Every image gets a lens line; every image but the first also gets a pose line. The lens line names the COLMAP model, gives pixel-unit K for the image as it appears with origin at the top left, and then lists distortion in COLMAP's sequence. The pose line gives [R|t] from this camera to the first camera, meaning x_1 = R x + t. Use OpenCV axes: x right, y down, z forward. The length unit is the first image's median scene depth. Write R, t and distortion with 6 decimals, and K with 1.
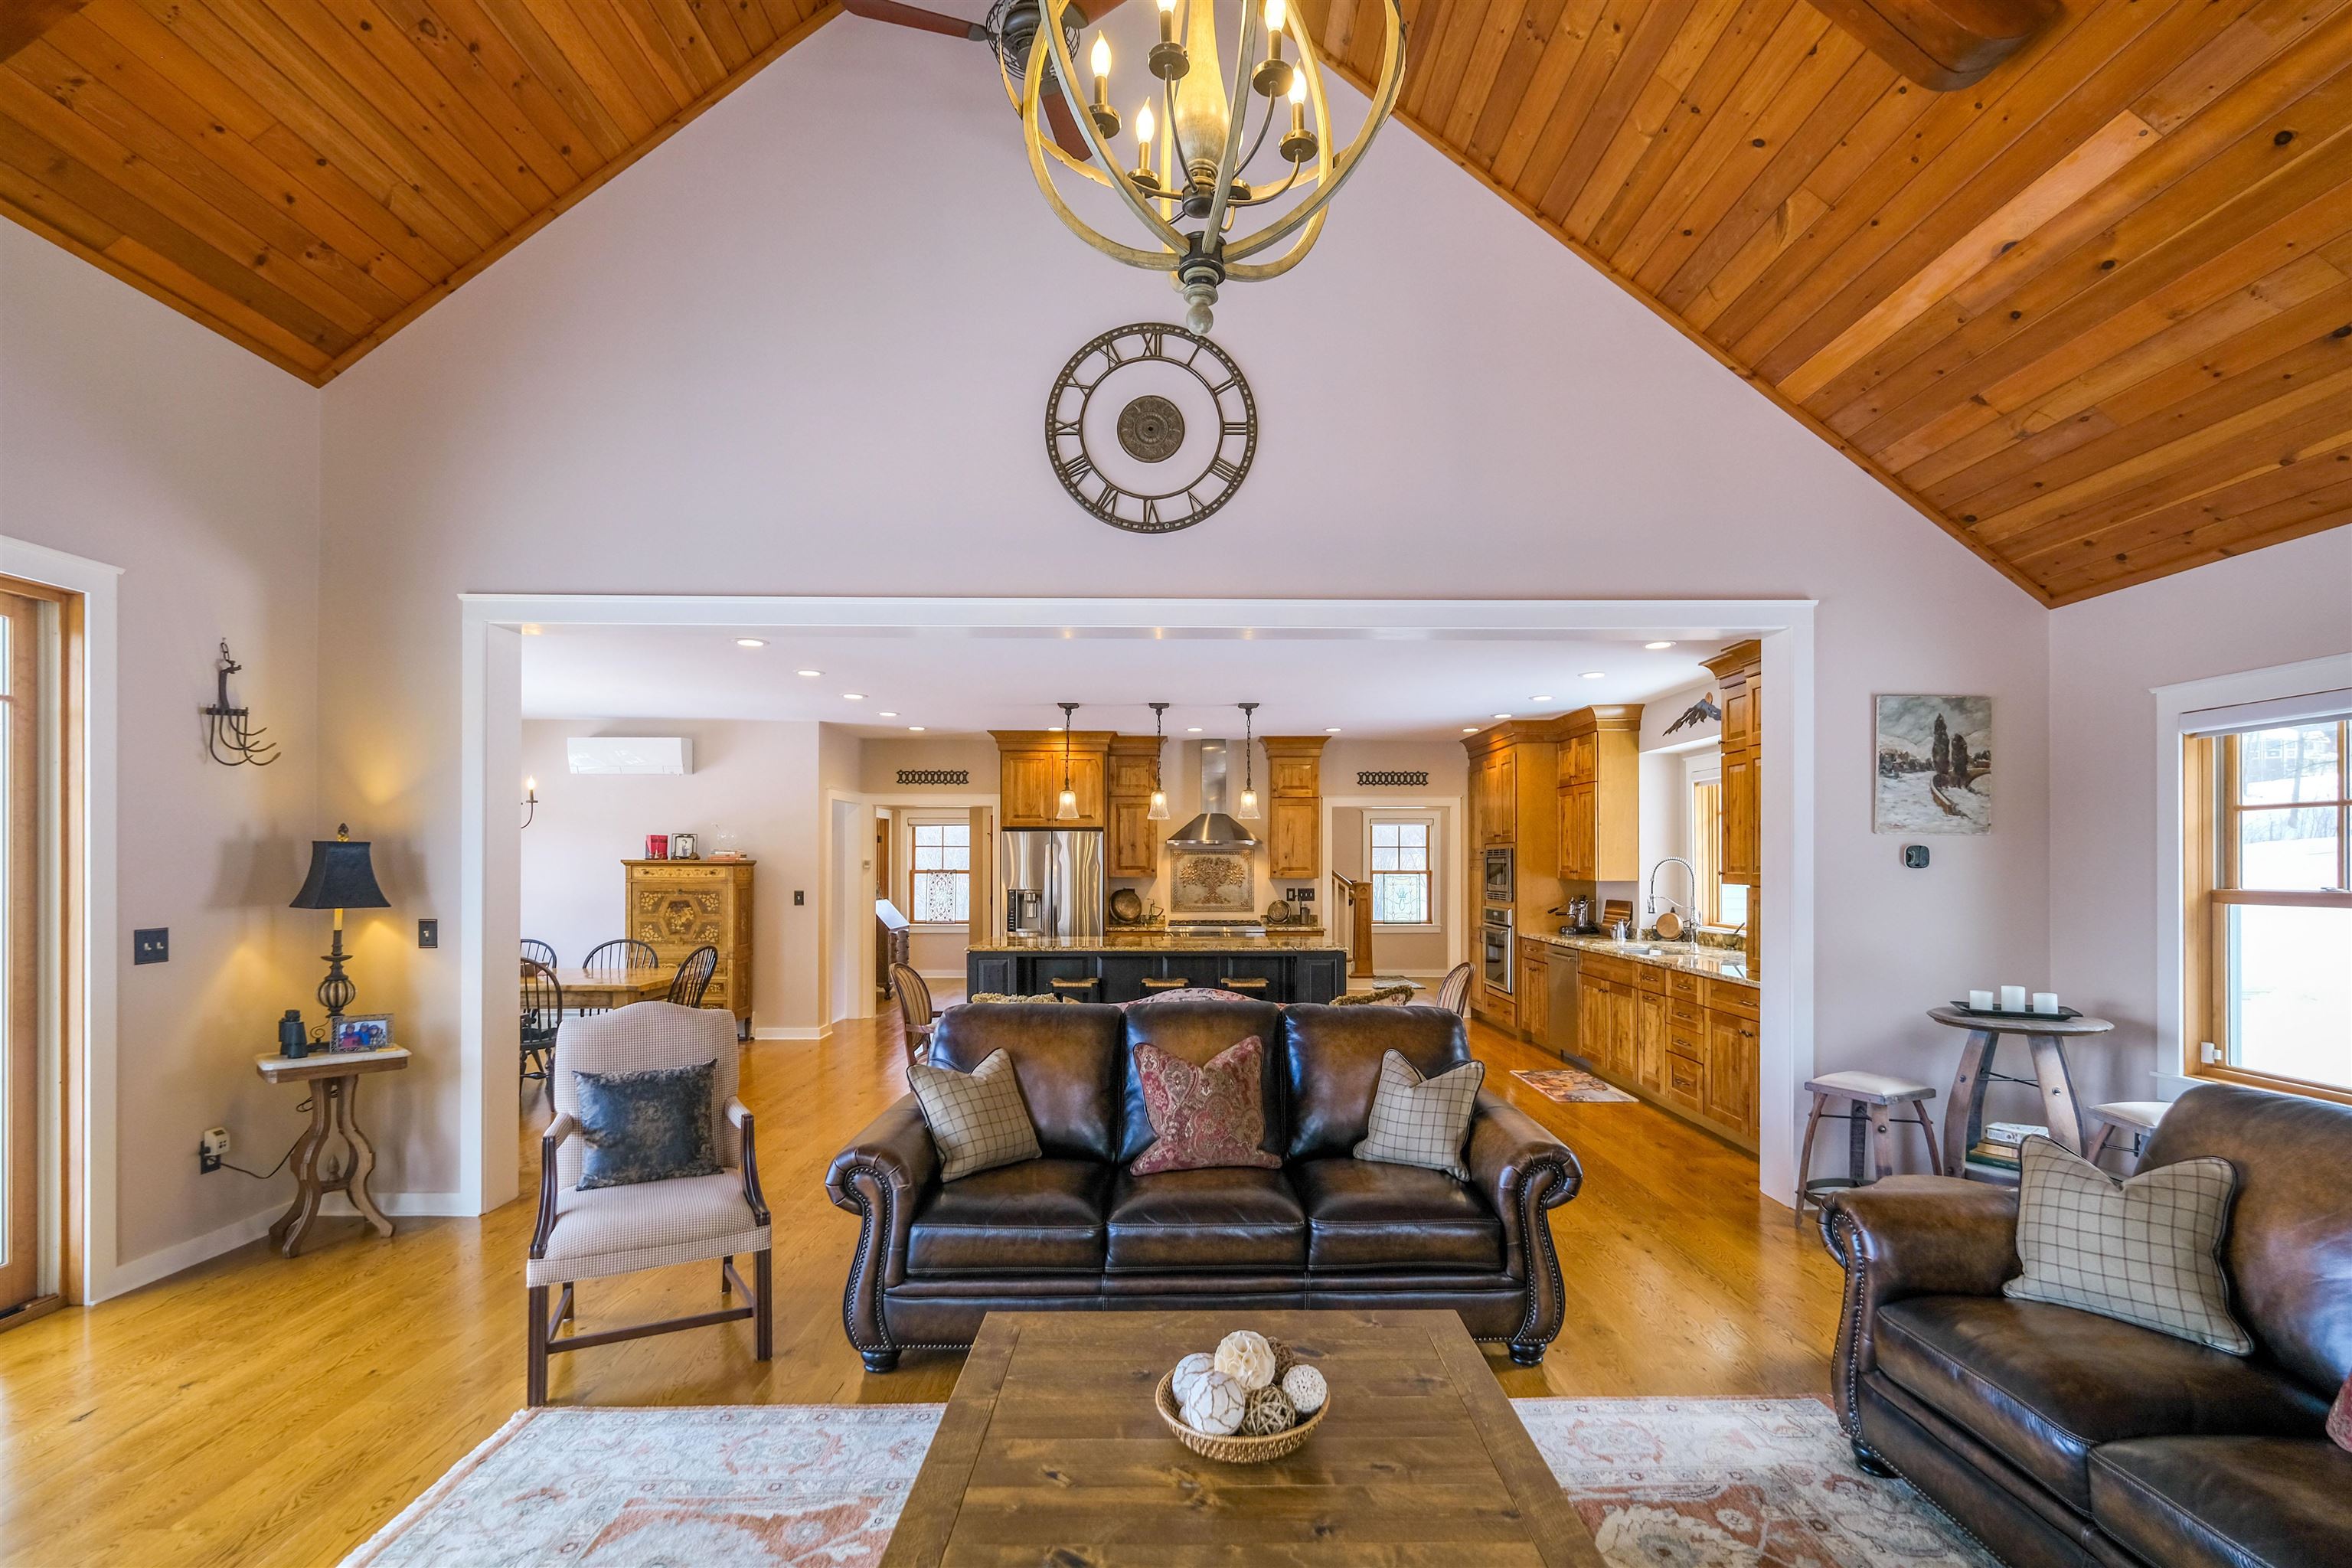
lens RADIAL K [[1038.5, 0, 1187.2], [0, 1038.5, 864.8], [0, 0, 1]] dist [-0.001398, -0.000519]
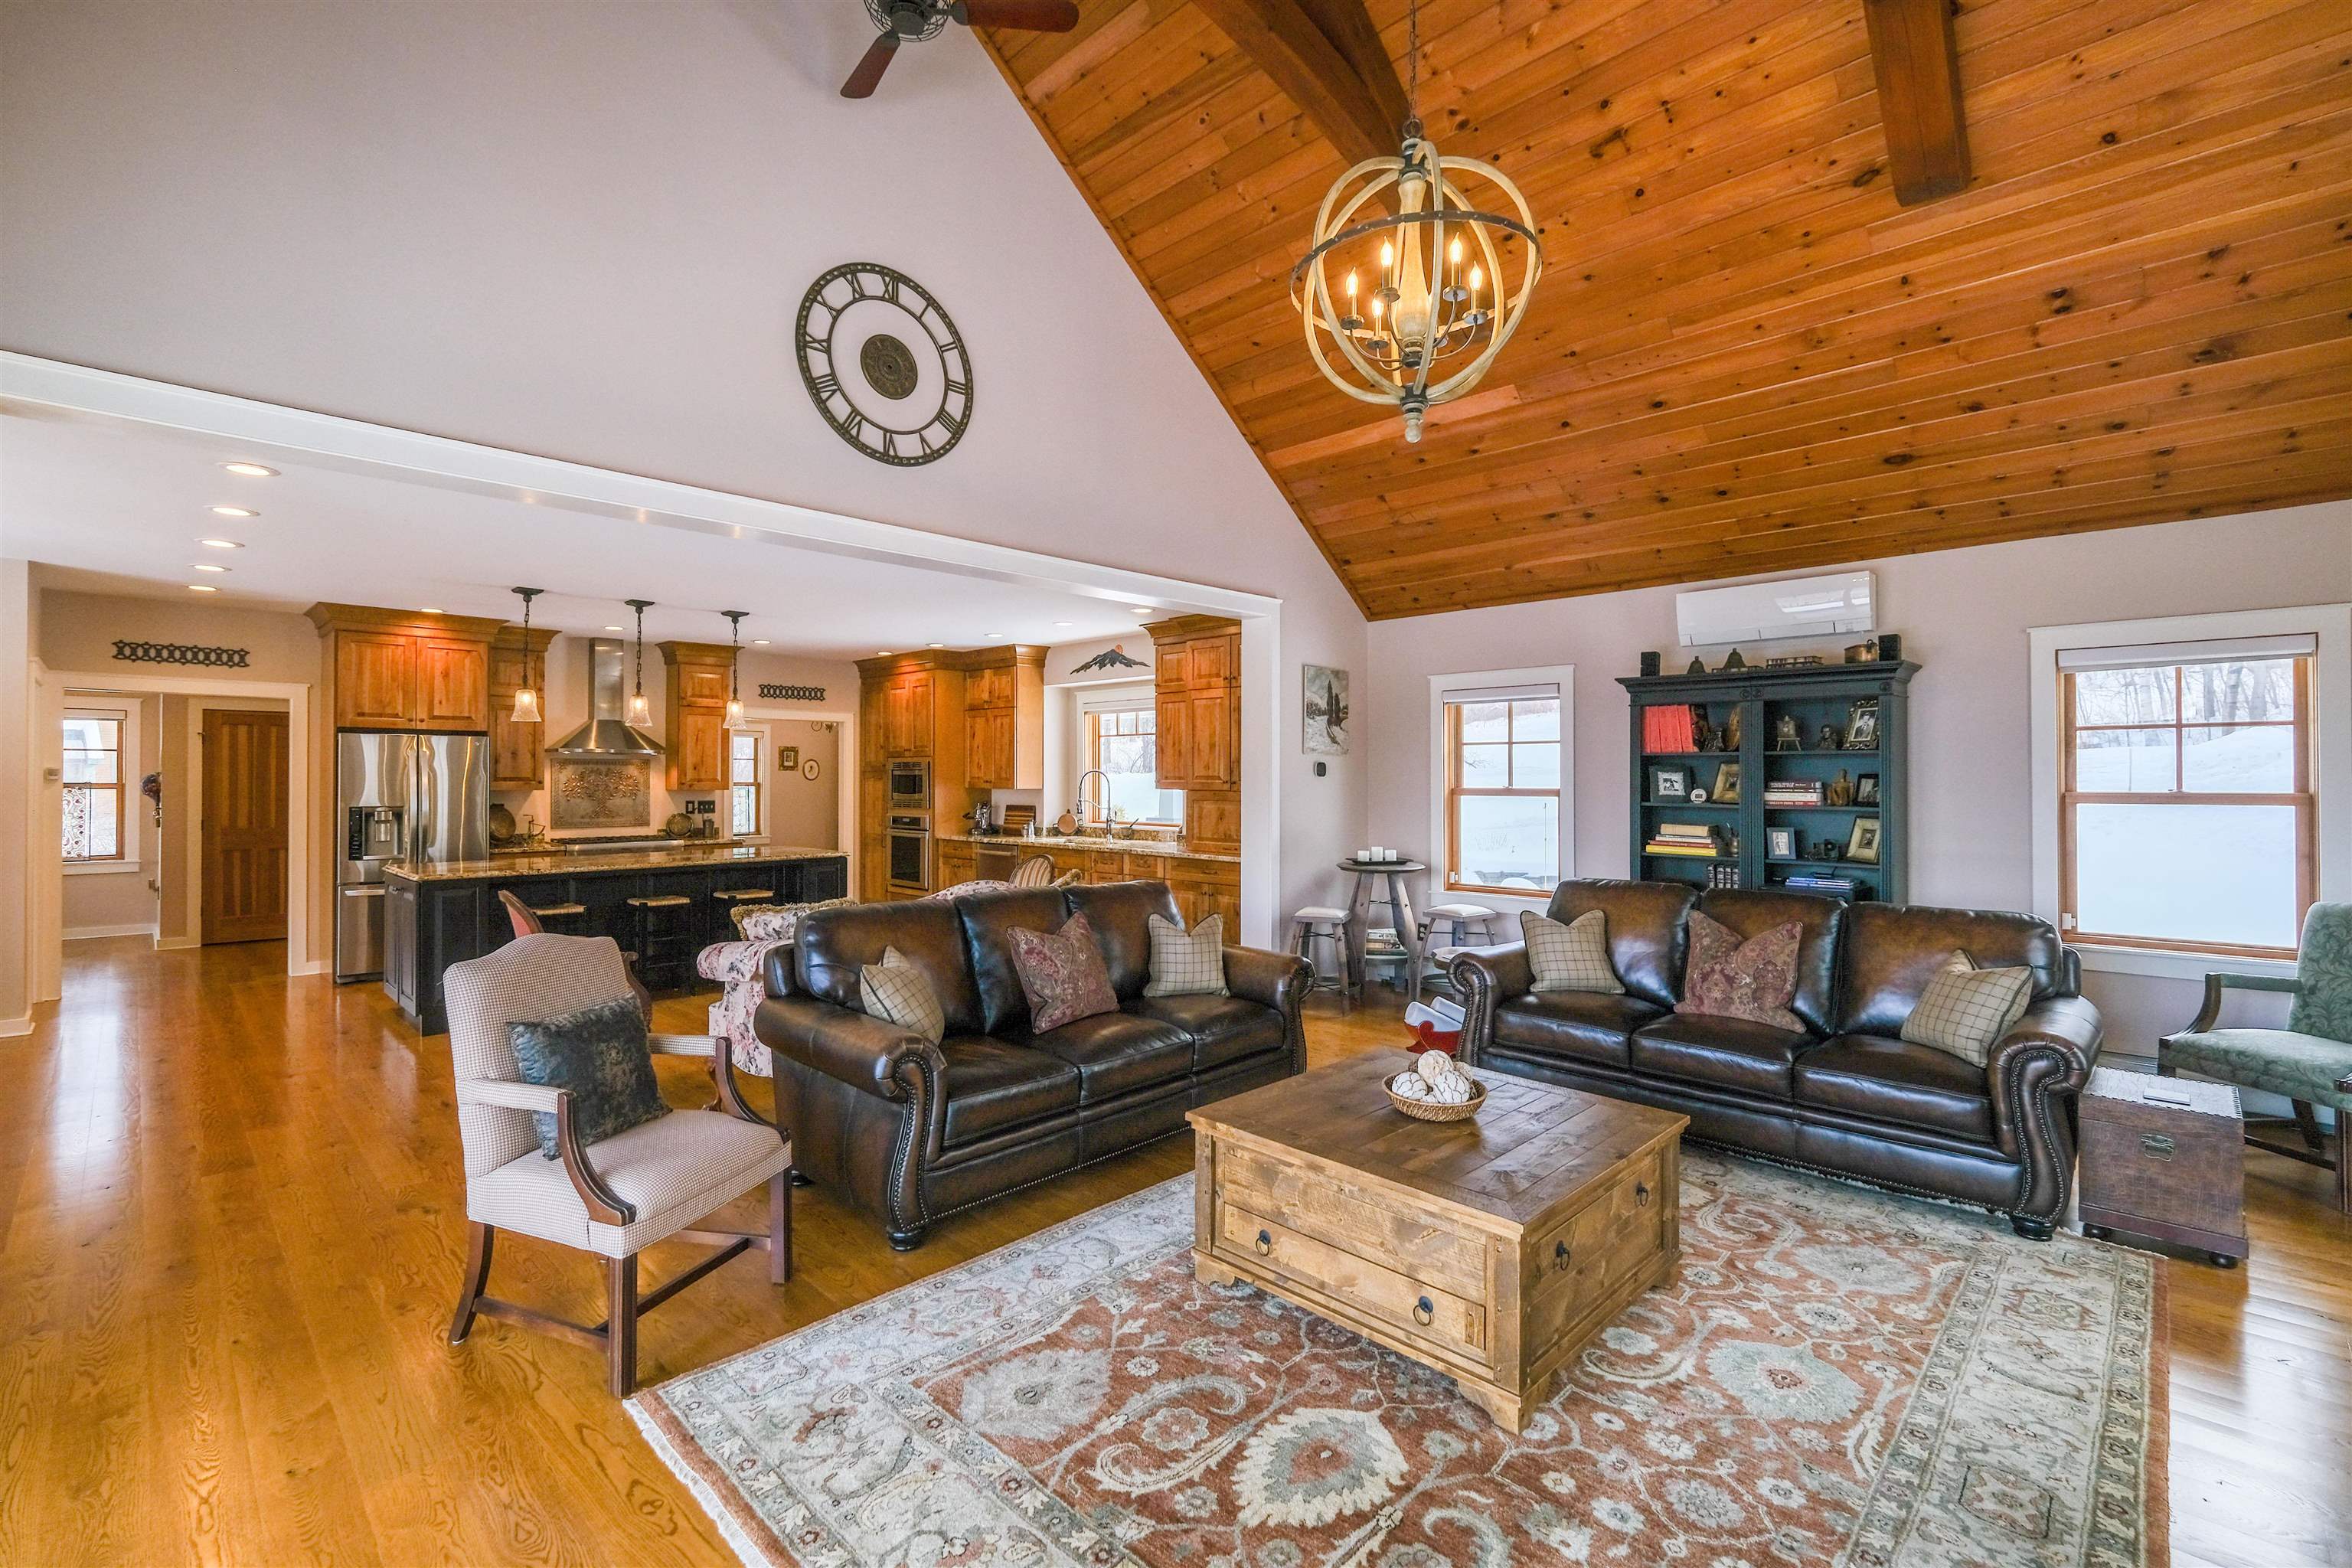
lens RADIAL K [[1027.3, 0, 1135.3], [0, 1027.3, 774.7], [0, 0, 1]] dist [-0.000501, -0.000054]
pose [[0.726487, 0.001862, 0.687178, -0.579047], [0.000976, 0.999993, -0.003742, 0.005989], [-0.687180, 0.003389, 0.726480, 0.055215]]
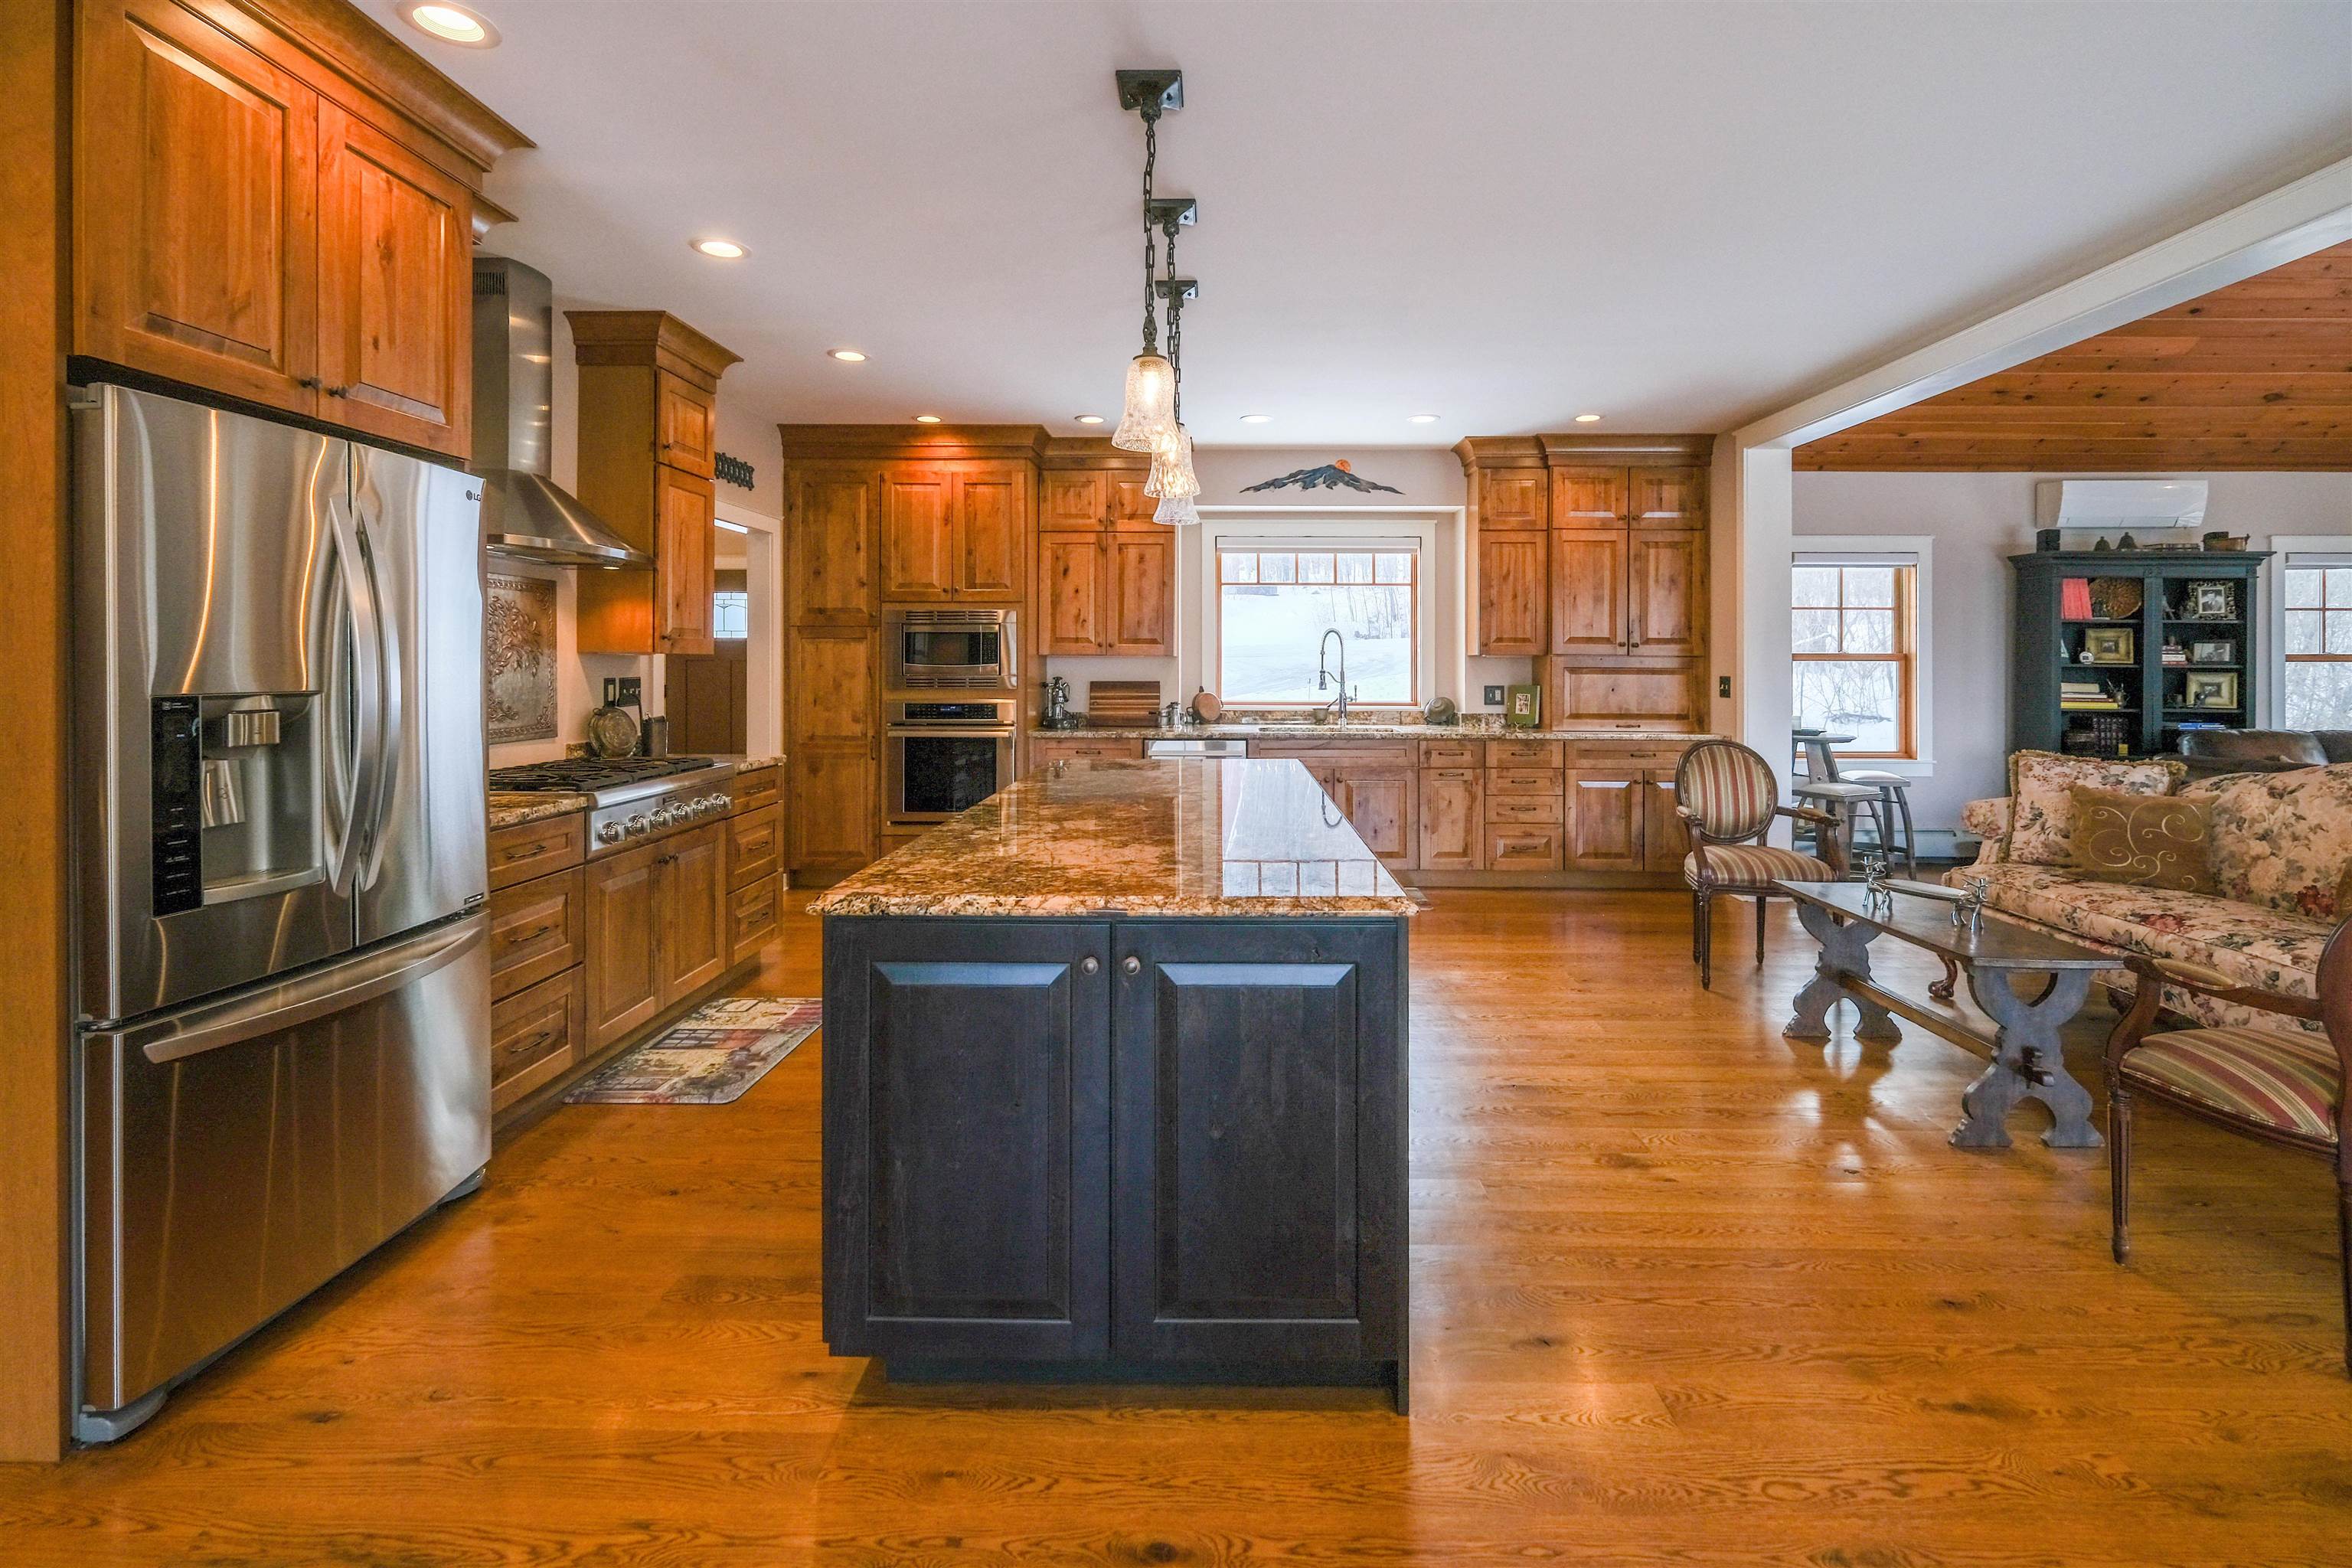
lens RADIAL K [[1071.8, 0, 1179.5], [0, 1071.8, 666.6], [0, 0, 1]] dist [-0.000779, -0.000048]
pose [[0.034405, -0.002466, 0.999405, -0.765322], [-0.001098, 0.999996, 0.002505, 0.037662], [-0.999407, -0.001183, 0.034402, 1.703010]]
